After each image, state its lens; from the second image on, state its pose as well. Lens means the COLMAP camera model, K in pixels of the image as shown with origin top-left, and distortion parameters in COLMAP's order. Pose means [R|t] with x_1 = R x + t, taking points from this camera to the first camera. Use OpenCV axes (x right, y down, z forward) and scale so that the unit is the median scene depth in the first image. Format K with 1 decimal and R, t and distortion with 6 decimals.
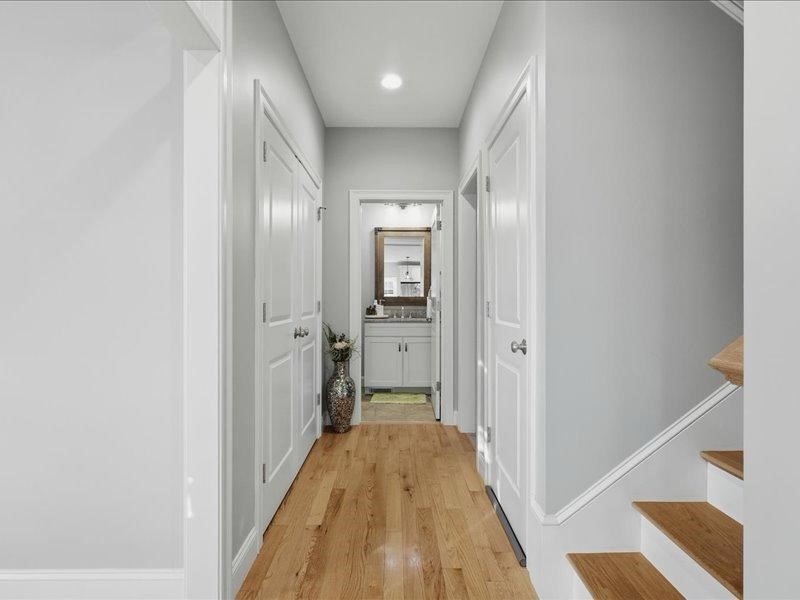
lens RADIAL K [[452.7, 0, 400.0], [0, 452.7, 300.7], [0, 0, 1]] dist [-0.030908, -0.000806]
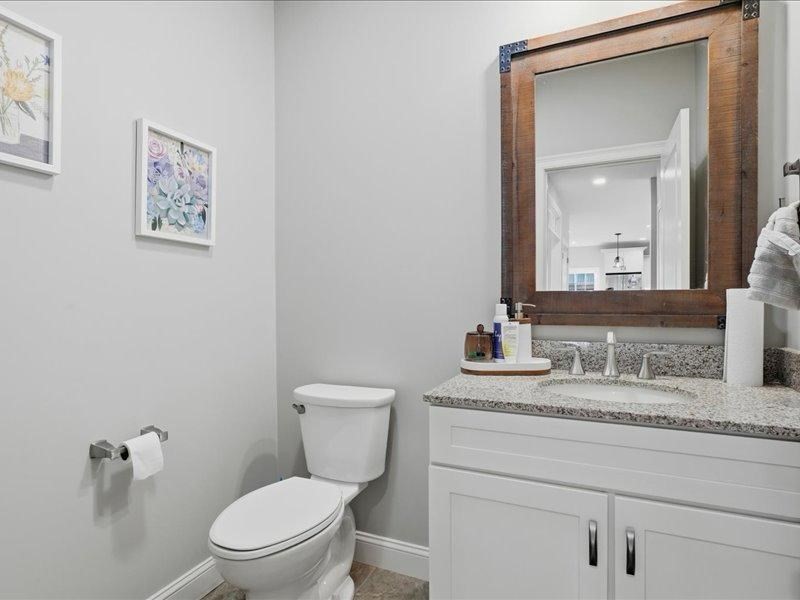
lens RADIAL K [[452.7, 0, 402.0], [0, 452.7, 306.0], [0, 0, 1]] dist [-0.030908, -0.000806]
pose [[0.910513, -0.002875, -0.413470, 0.003420], [0.004489, 0.999986, 0.002933, -0.001354], [0.413456, -0.004527, 0.910513, 0.722146]]
